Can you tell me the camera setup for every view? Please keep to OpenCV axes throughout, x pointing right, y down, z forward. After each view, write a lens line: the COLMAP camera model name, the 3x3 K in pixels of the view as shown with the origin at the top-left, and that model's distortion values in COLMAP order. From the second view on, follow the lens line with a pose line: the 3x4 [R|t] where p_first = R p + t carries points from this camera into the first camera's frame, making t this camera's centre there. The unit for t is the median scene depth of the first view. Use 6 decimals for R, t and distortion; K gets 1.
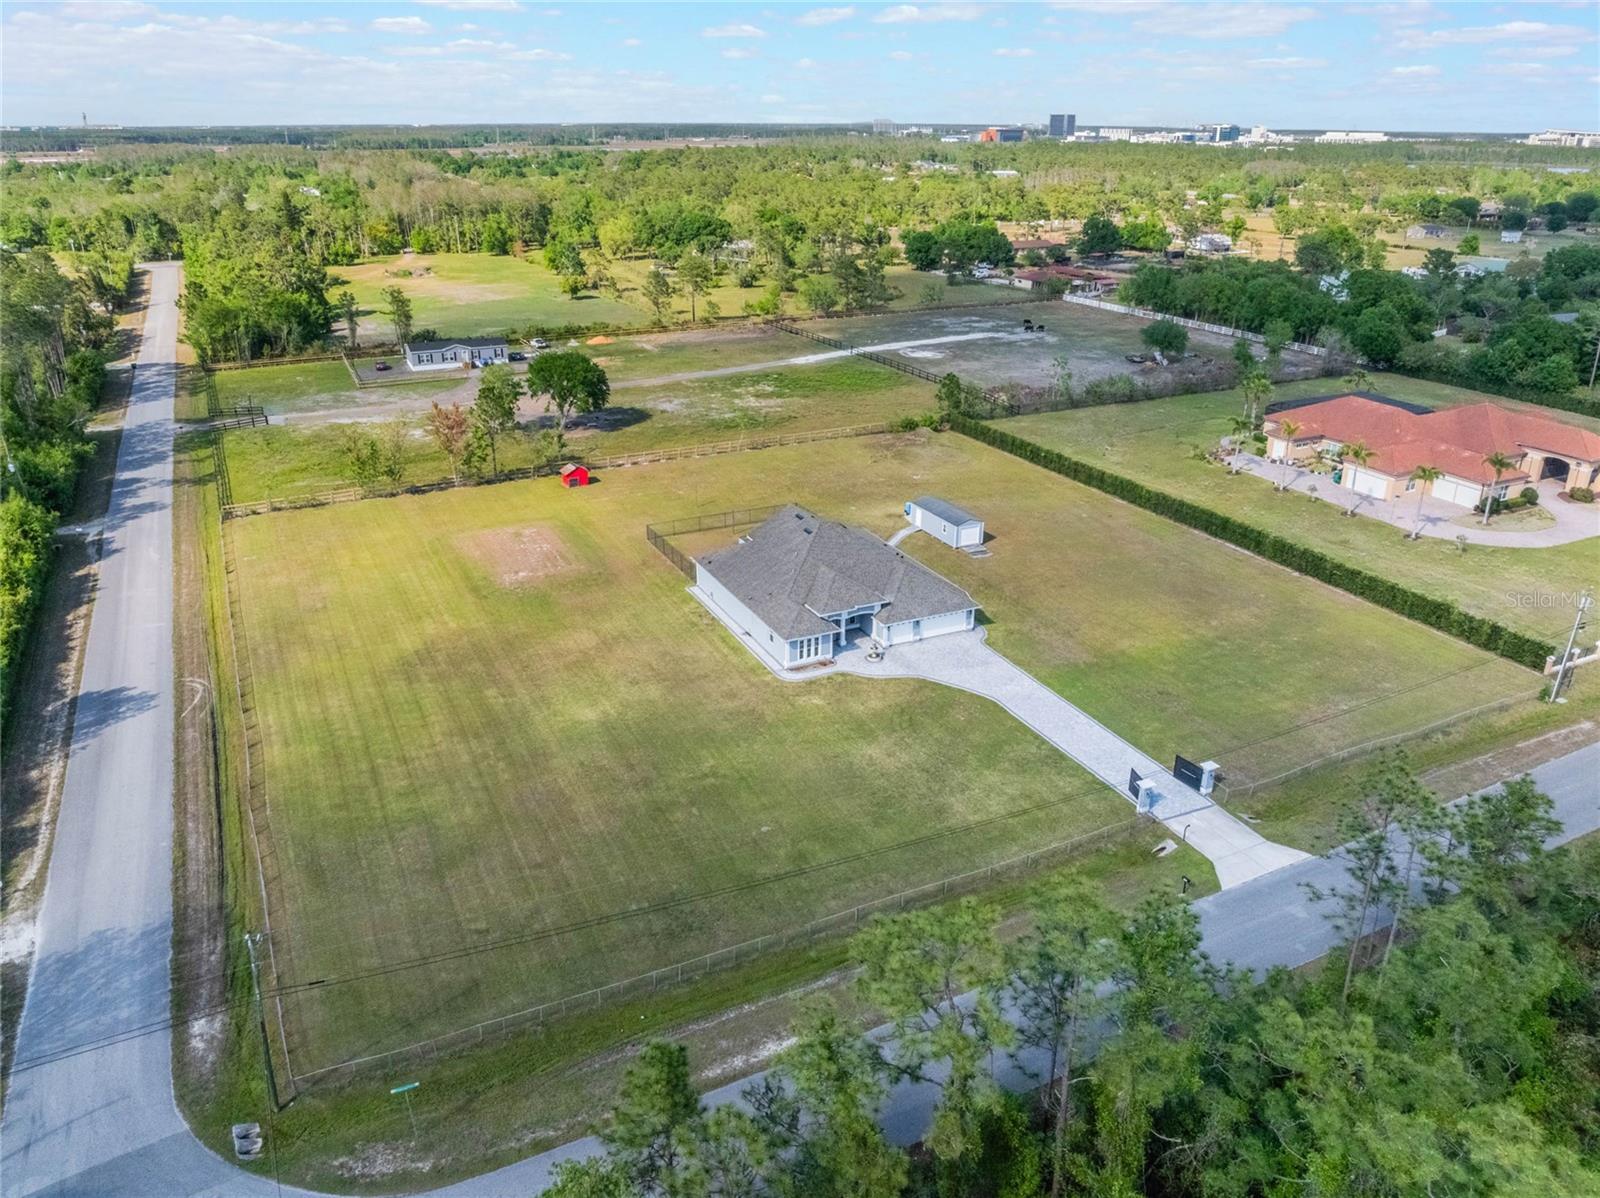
lens RADIAL K [[1142.3, 0, 791.1], [0, 1142.3, 591.6], [0, 0, 1]] dist [-0.031338, -0.004232]
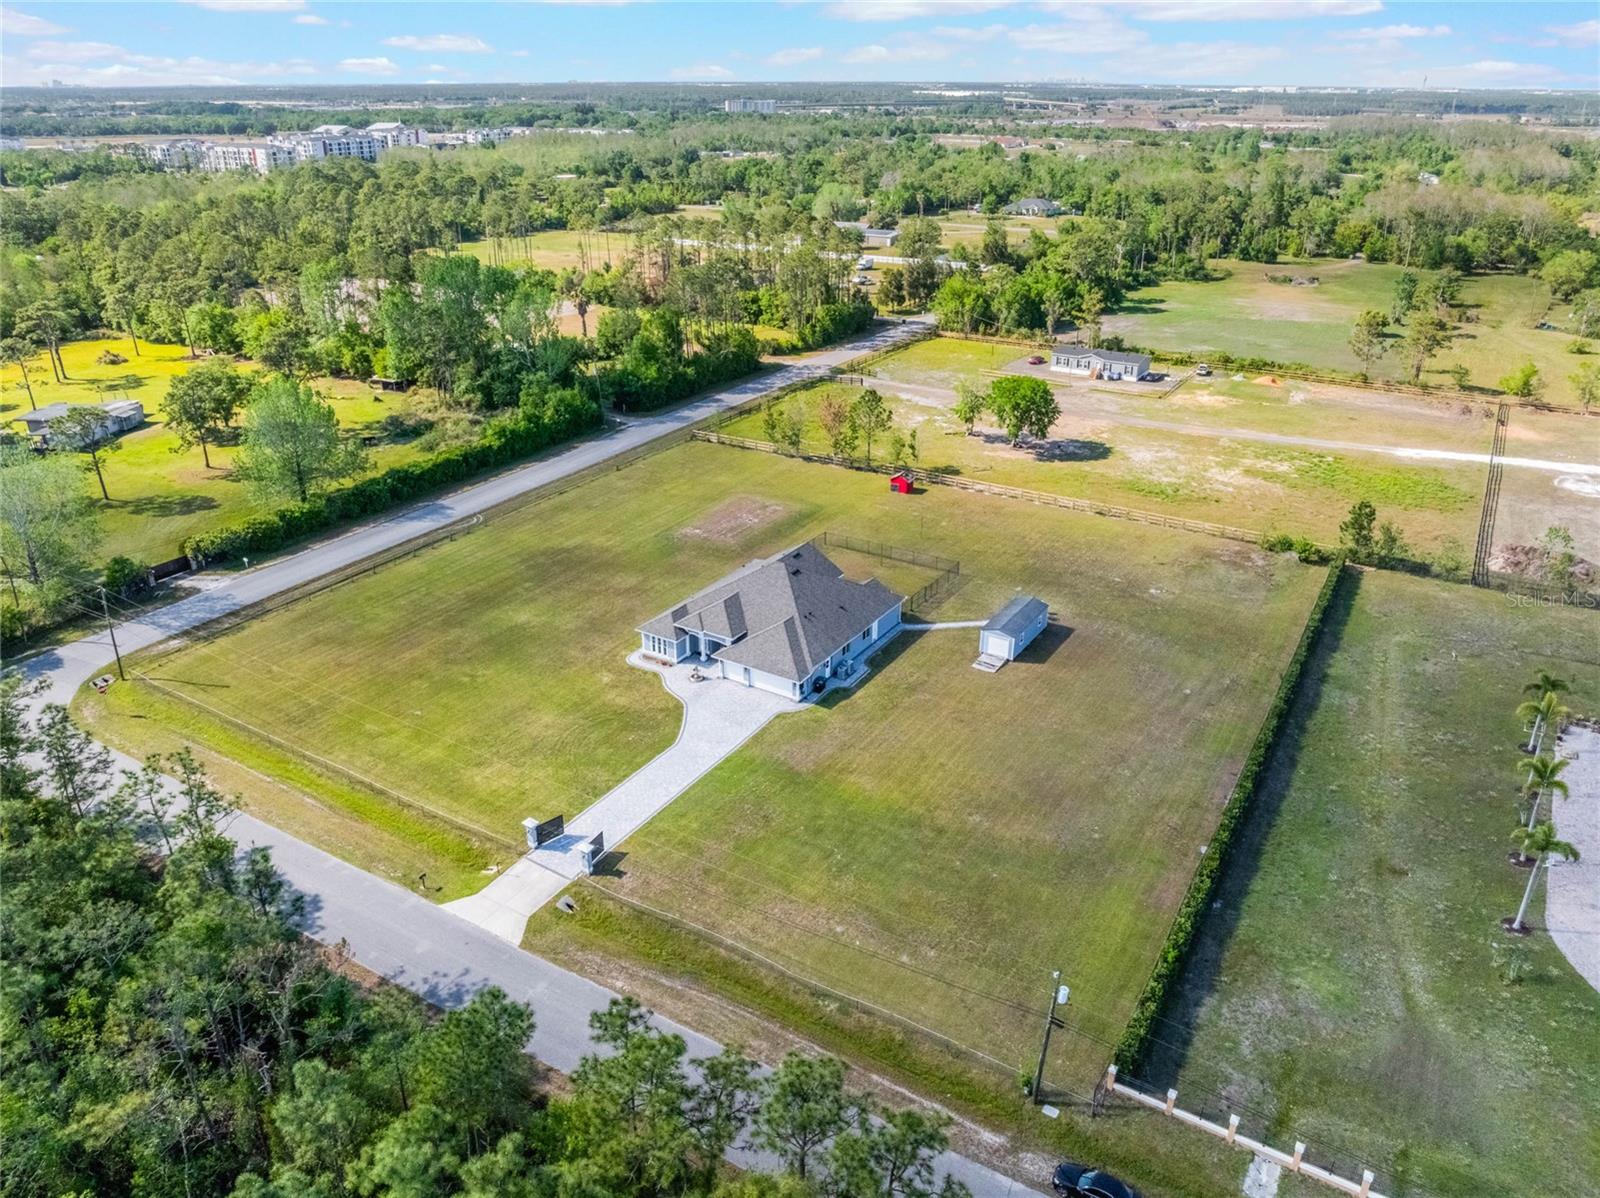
lens RADIAL K [[1142.3, 0, 797.7], [0, 1142.3, 595.0], [0, 0, 1]] dist [-0.031338, -0.004232]
pose [[0.535524, 0.346831, -0.770014, 0.686251], [-0.321913, 0.926773, 0.193557, -0.191327], [0.780760, 0.144223, 0.607959, 0.263531]]
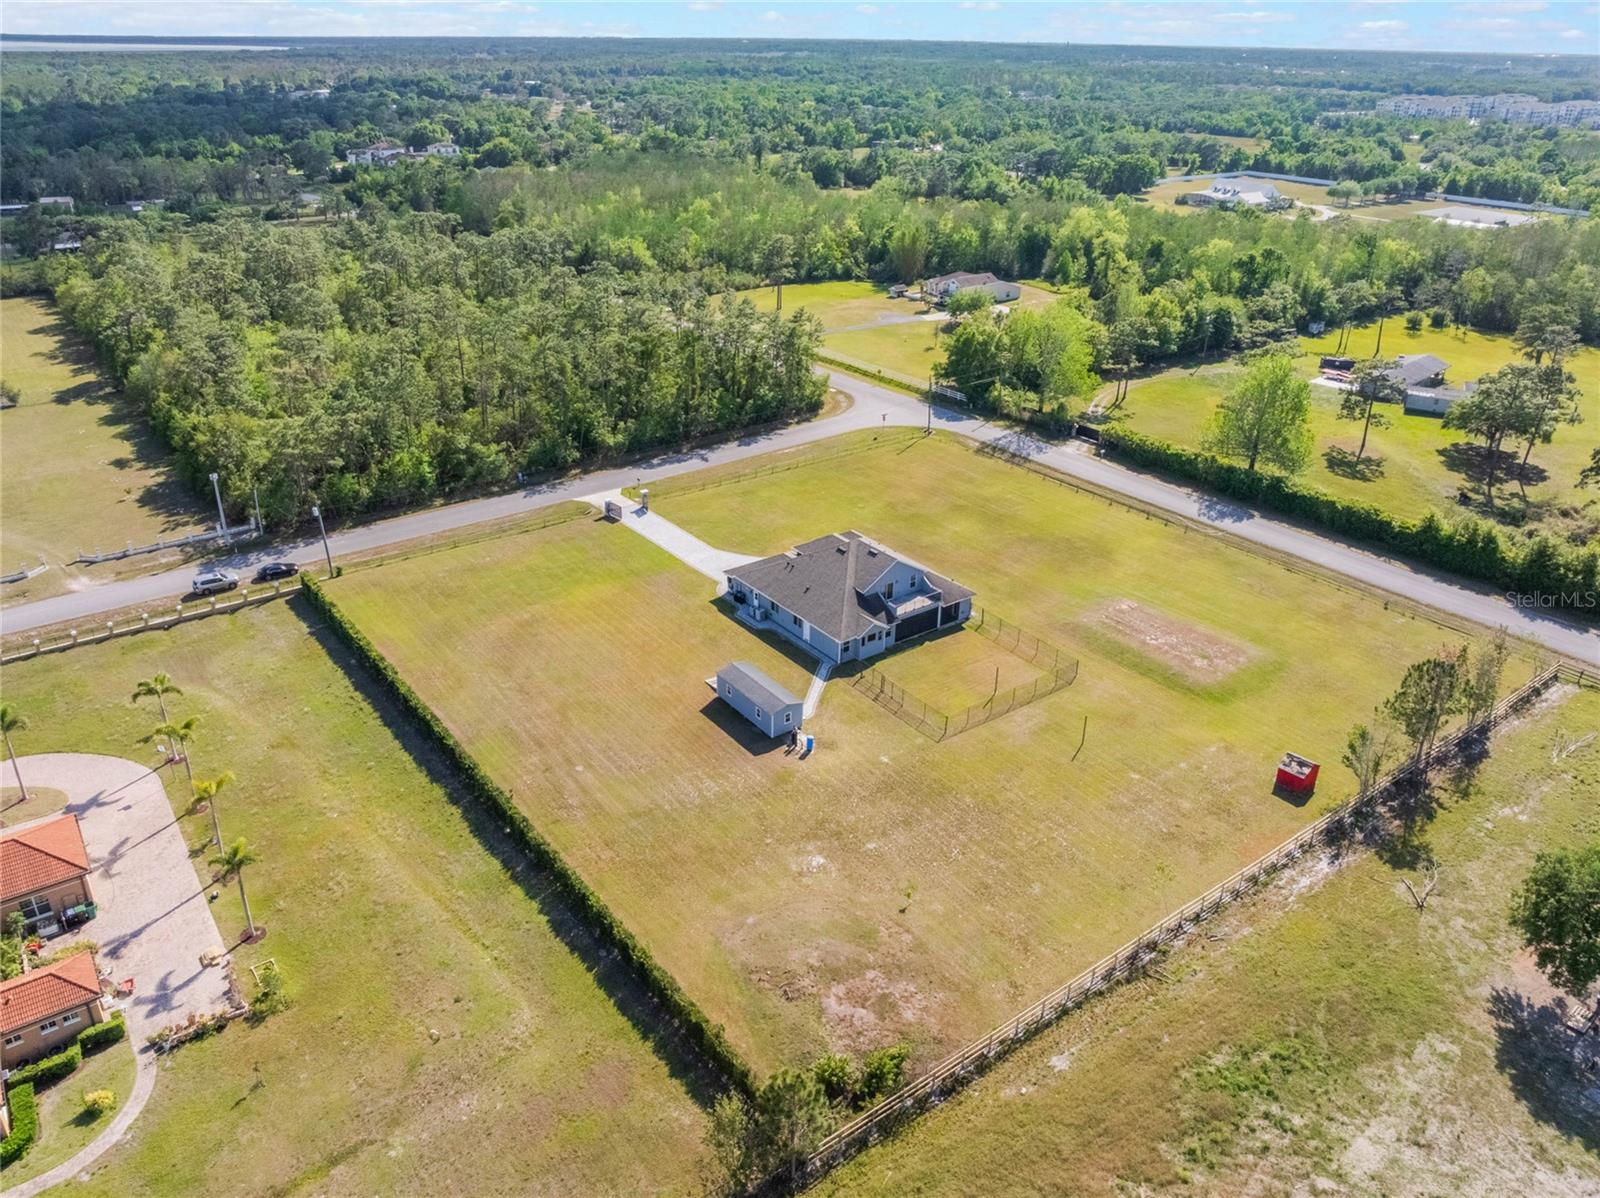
lens RADIAL K [[1142.3, 0, 782.9], [0, 1142.3, 593.9], [0, 0, 1]] dist [-0.031338, -0.004232]
pose [[-0.982506, 0.068238, -0.173282, 0.238043], [-0.085250, 0.662449, 0.744240, -0.684250], [0.165576, 0.745992, -0.645043, 1.365053]]
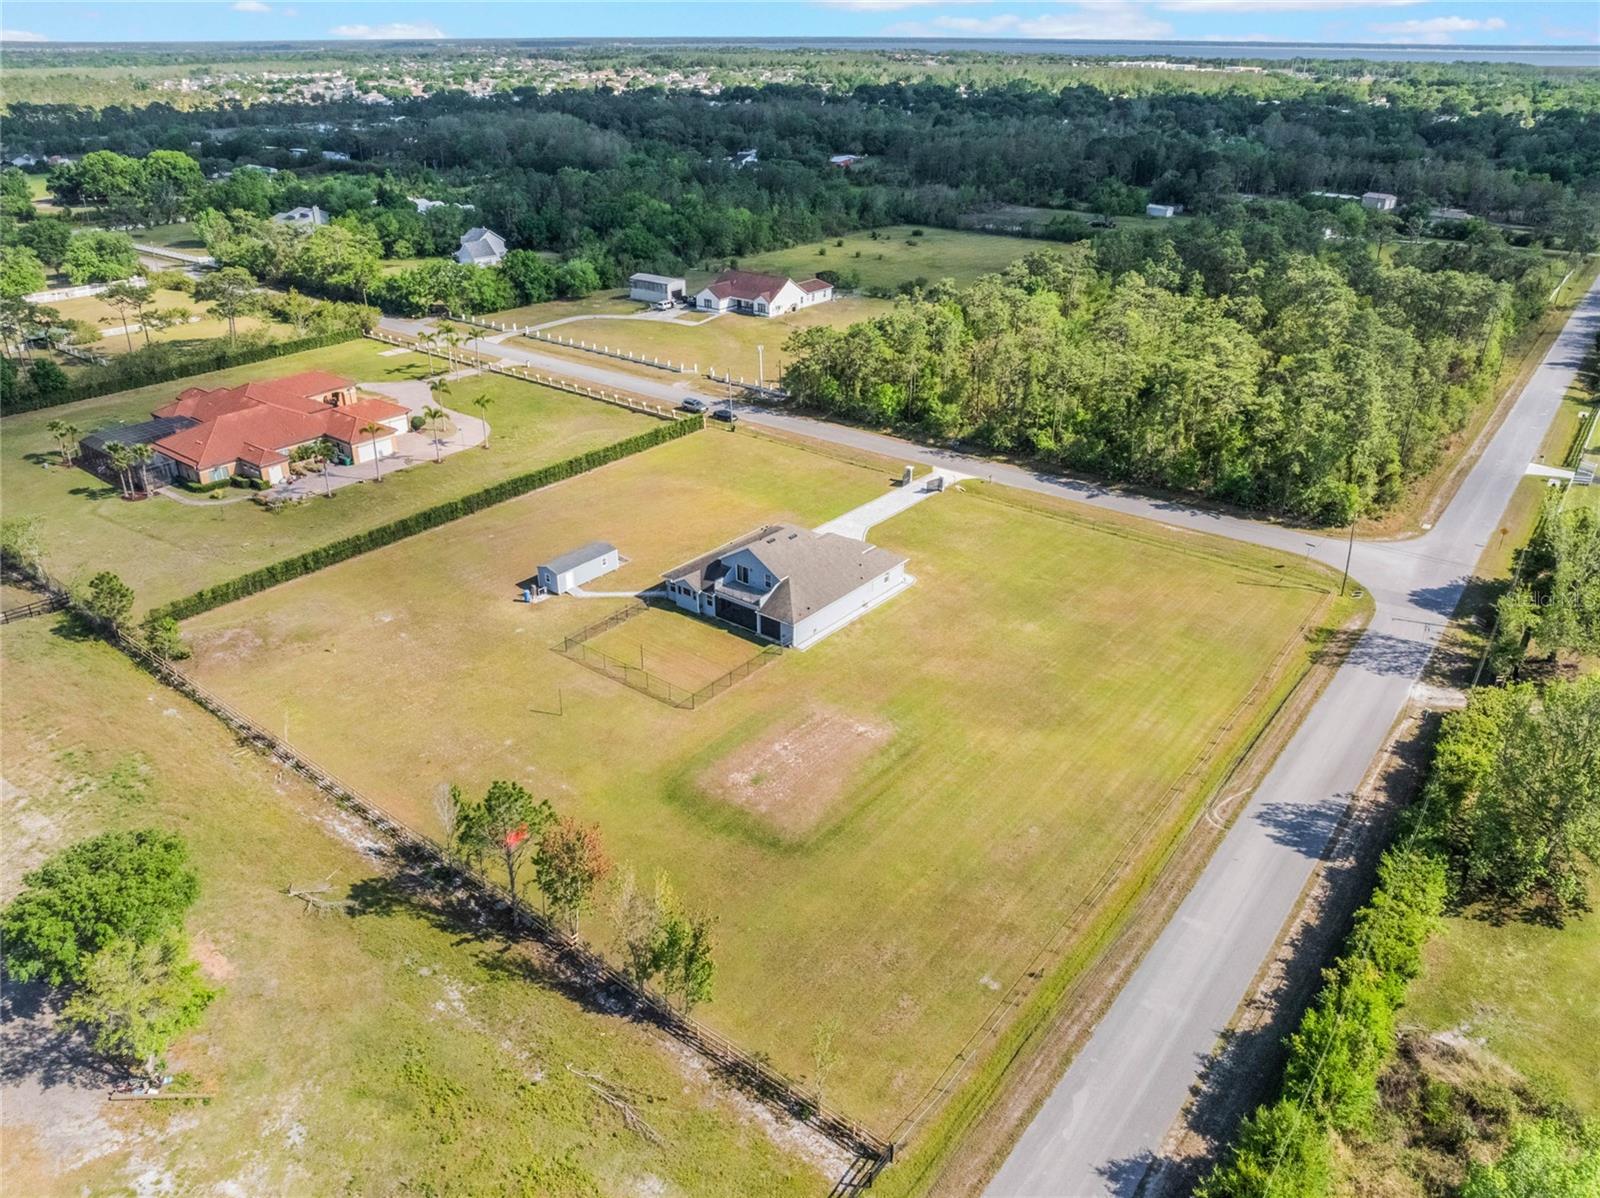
lens RADIAL K [[1142.3, 0, 792.5], [0, 1142.3, 606.3], [0, 0, 1]] dist [-0.031338, -0.004232]
pose [[-0.433969, -0.410093, 0.802181, -0.749801], [0.341625, 0.748993, 0.567717, -0.520358], [-0.833645, 0.520416, -0.184941, 0.958072]]
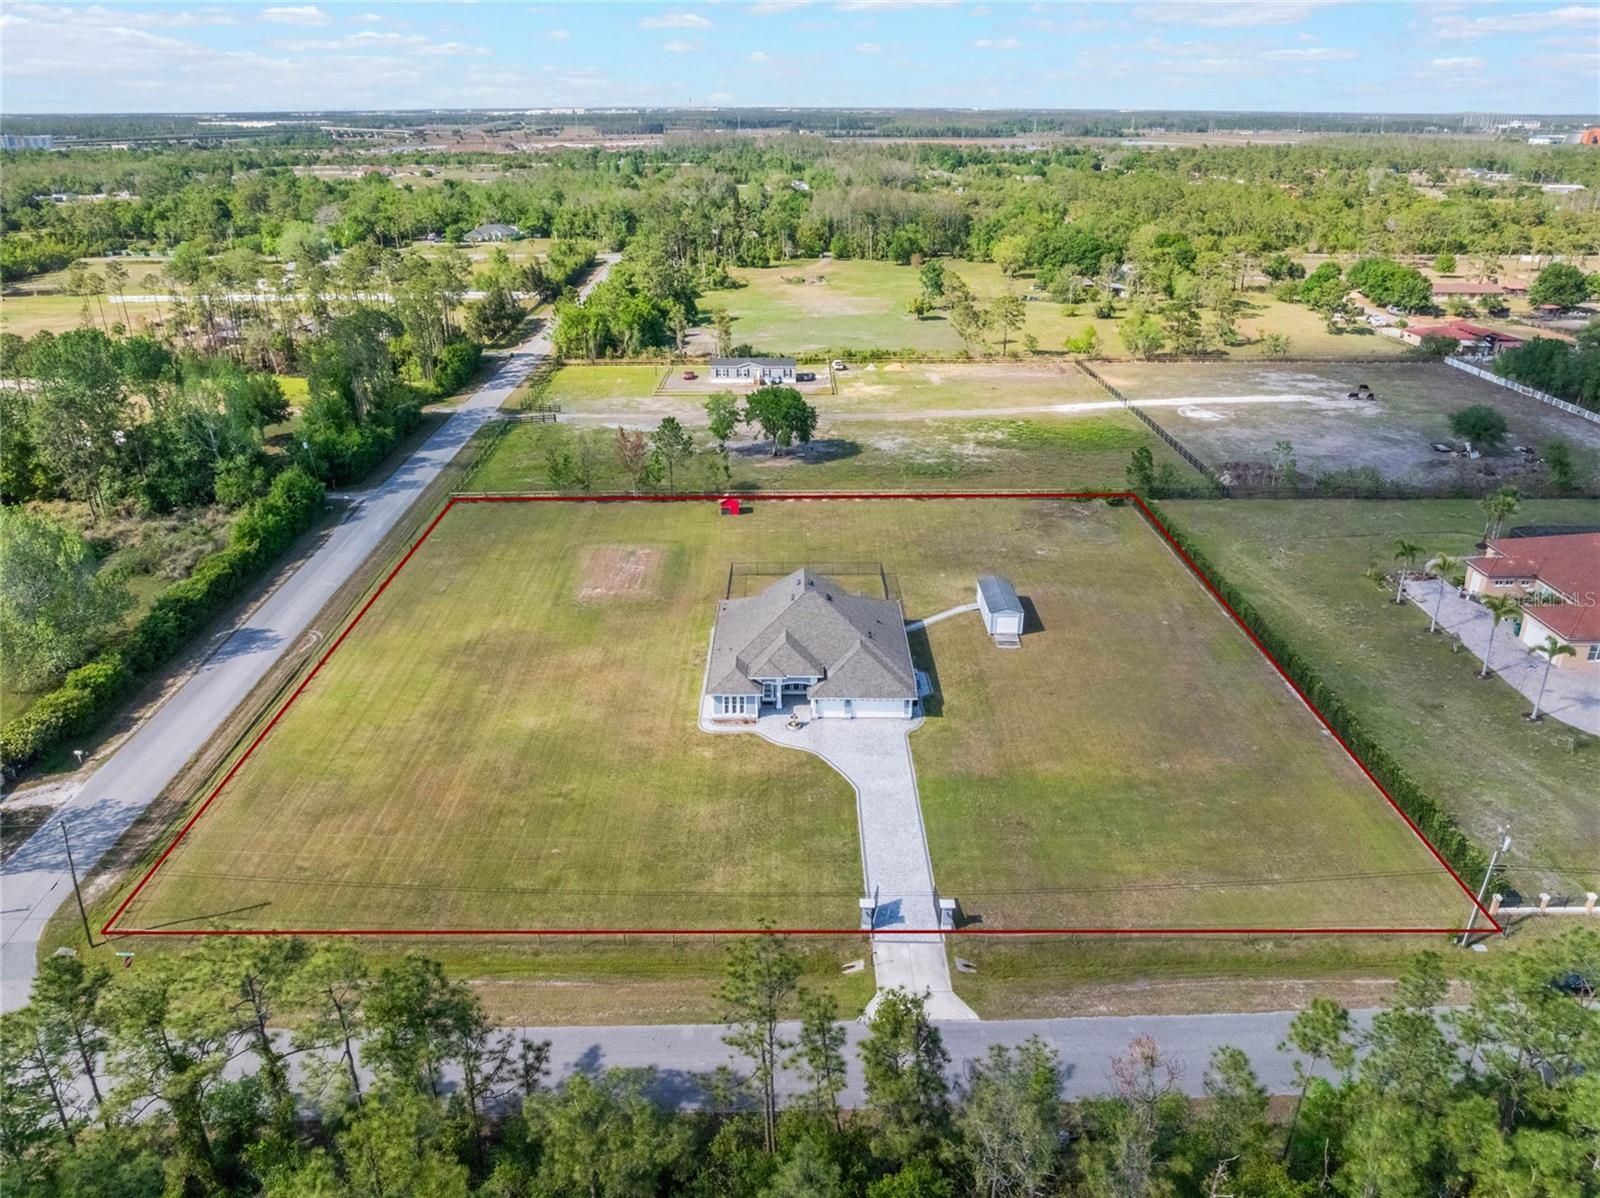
lens RADIAL K [[1142.3, 0, 794.7], [0, 1142.3, 602.9], [0, 0, 1]] dist [-0.031338, -0.004232]
pose [[0.902622, 0.169828, -0.395516, 0.337722], [-0.161860, 0.985351, 0.053708, -0.080587], [0.398843, 0.015540, 0.916888, 0.006620]]
